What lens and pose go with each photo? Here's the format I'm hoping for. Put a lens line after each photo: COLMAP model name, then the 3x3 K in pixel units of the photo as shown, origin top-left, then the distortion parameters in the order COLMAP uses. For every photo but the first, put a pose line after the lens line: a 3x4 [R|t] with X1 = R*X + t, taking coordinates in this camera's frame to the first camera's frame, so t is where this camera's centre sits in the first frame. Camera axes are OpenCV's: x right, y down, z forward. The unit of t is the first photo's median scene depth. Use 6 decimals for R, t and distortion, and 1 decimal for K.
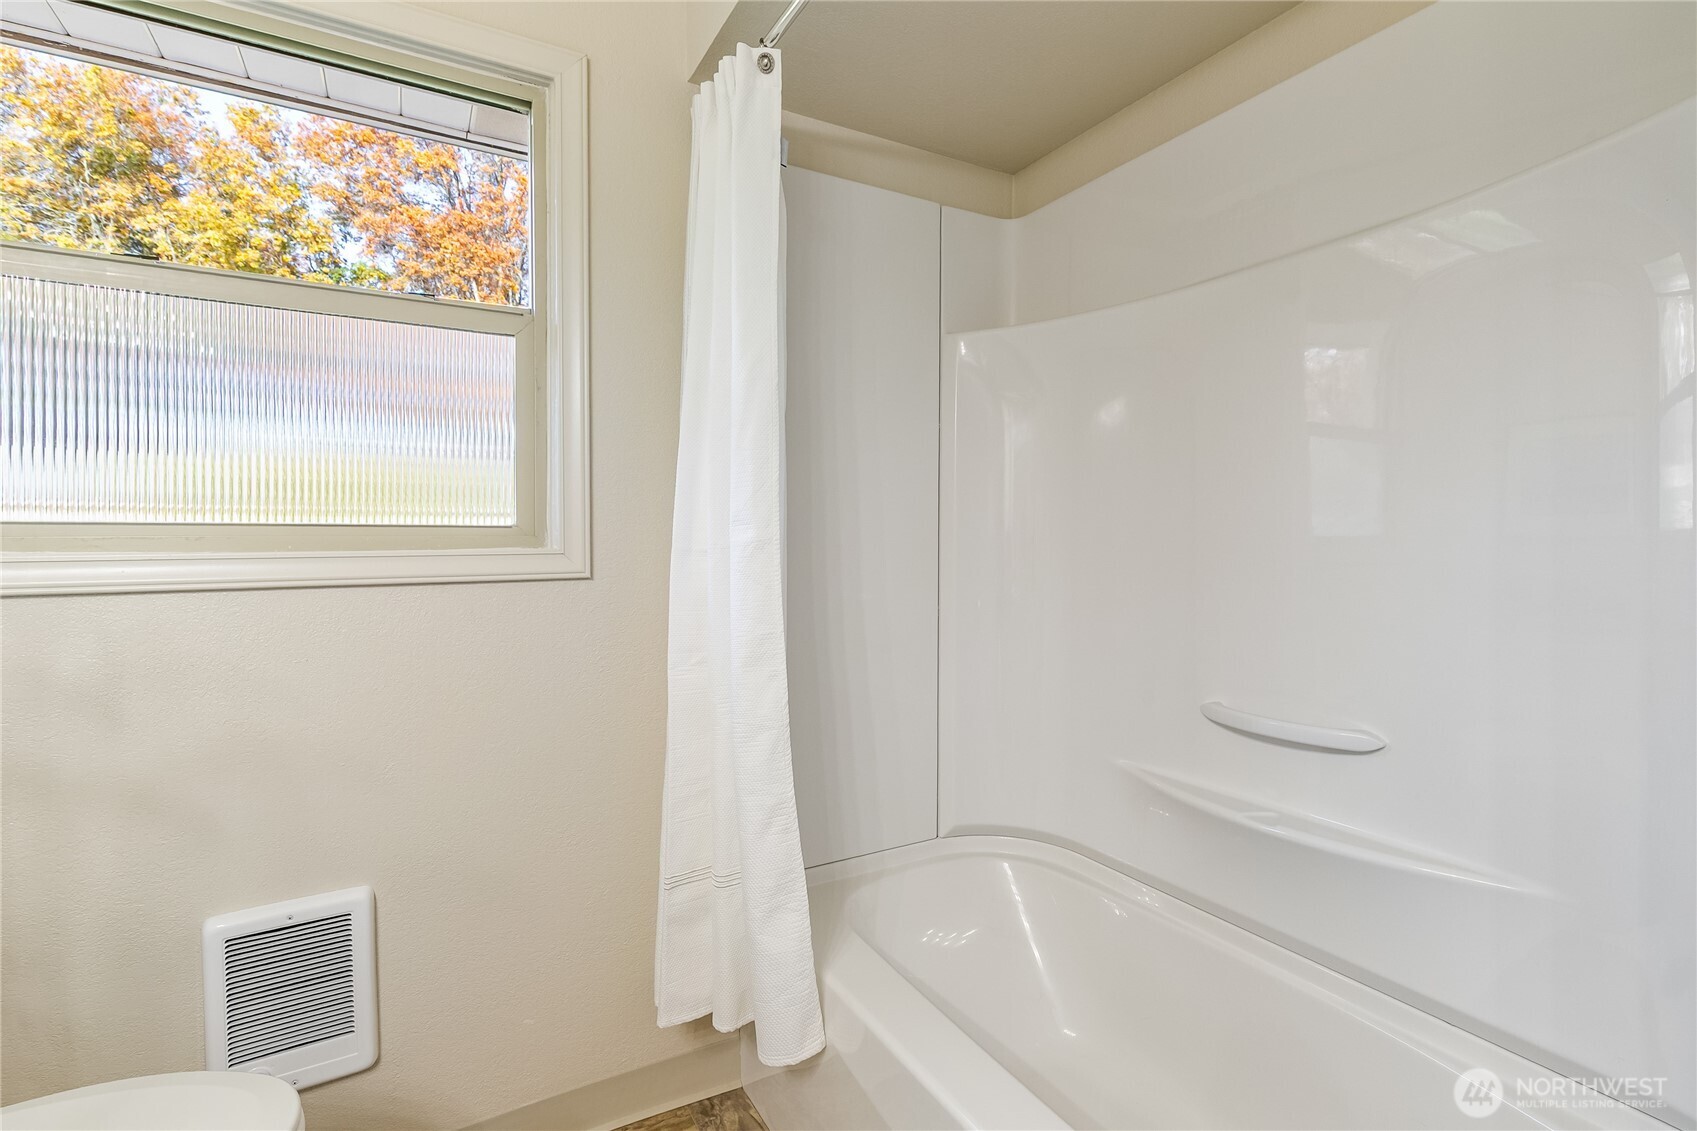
lens RADIAL K [[787.5, 0, 867.5], [0, 787.5, 534.0], [0, 0, 1]] dist [0.008349, 0.000394]
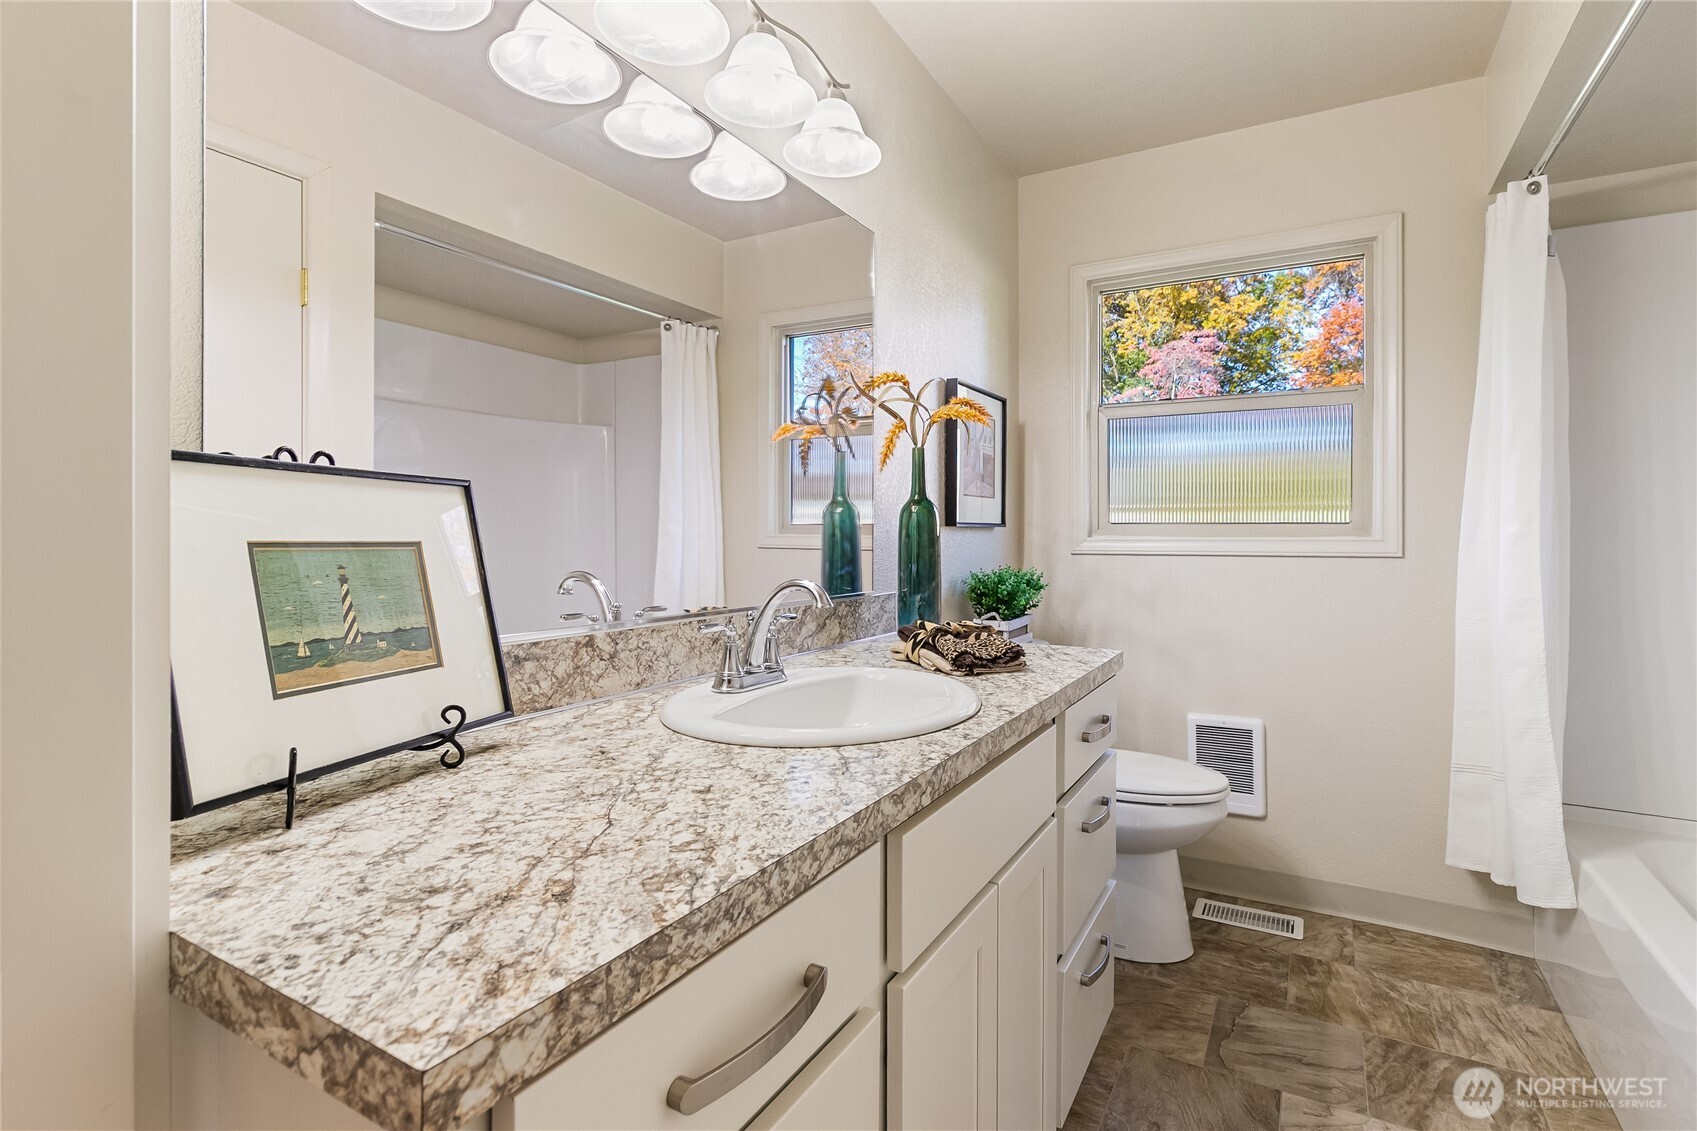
lens RADIAL K [[791.9, 0, 849.4], [0, 791.9, 537.5], [0, 0, 1]] dist [-0.009742, -0.000238]
pose [[0.483003, 0.011003, -0.875550, 0.469445], [-0.004303, 0.999939, 0.010193, 0.007679], [0.875608, -0.001156, 0.483021, -0.668943]]
